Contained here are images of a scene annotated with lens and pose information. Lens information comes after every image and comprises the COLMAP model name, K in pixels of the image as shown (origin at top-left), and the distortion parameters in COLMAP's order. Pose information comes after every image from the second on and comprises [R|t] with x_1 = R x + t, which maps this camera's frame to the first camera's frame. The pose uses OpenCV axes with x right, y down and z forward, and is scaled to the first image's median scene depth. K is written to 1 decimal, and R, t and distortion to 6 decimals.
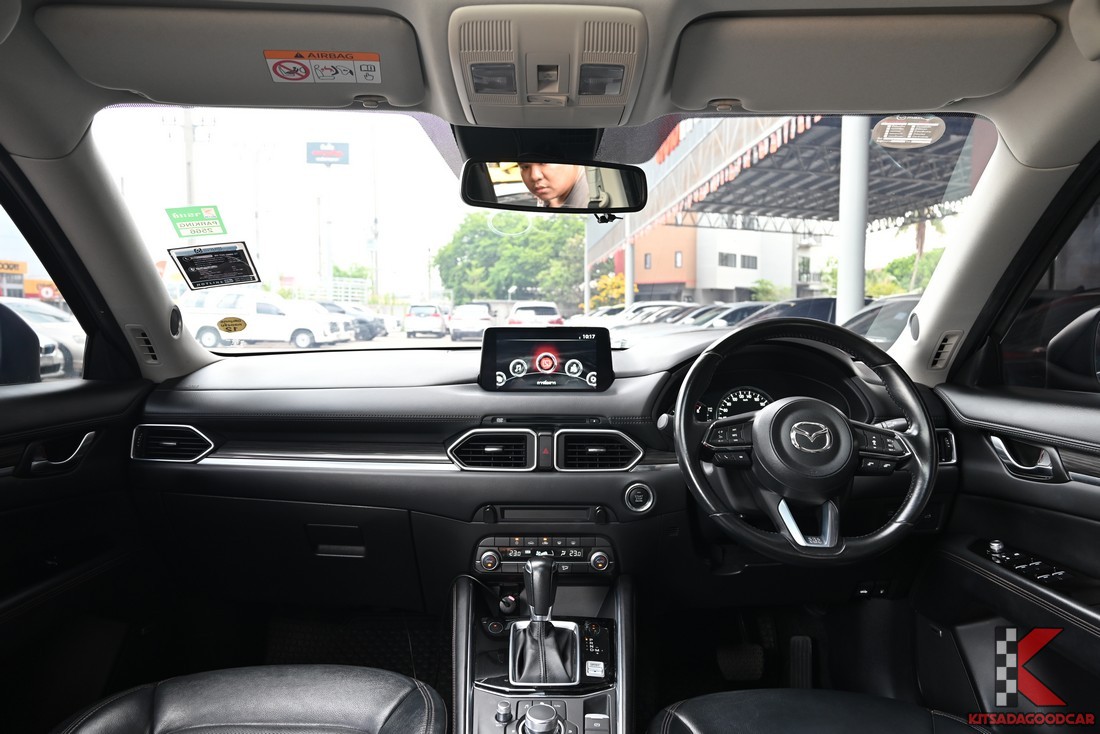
lens RADIAL K [[740.2, 0, 549.0], [0, 740.2, 371.5], [0, 0, 1]] dist [-0.000903, 0.004293]
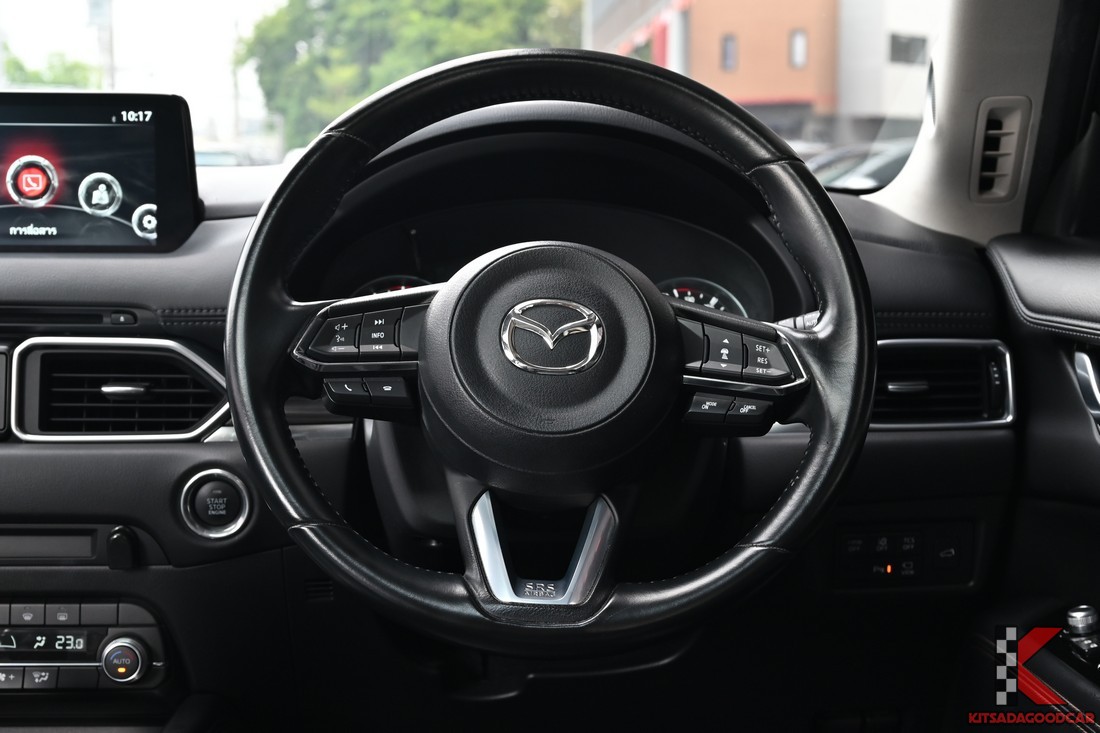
lens RADIAL K [[1665.5, 0, 552.3], [0, 1665.5, 364.6], [0, 0, 1]] dist [0.007875, 0.000000]
pose [[0.999821, 0.000413, 0.018918, 0.269877], [-0.001083, 0.999371, 0.035442, 0.057377], [-0.018891, -0.035456, 0.999193, 0.080384]]
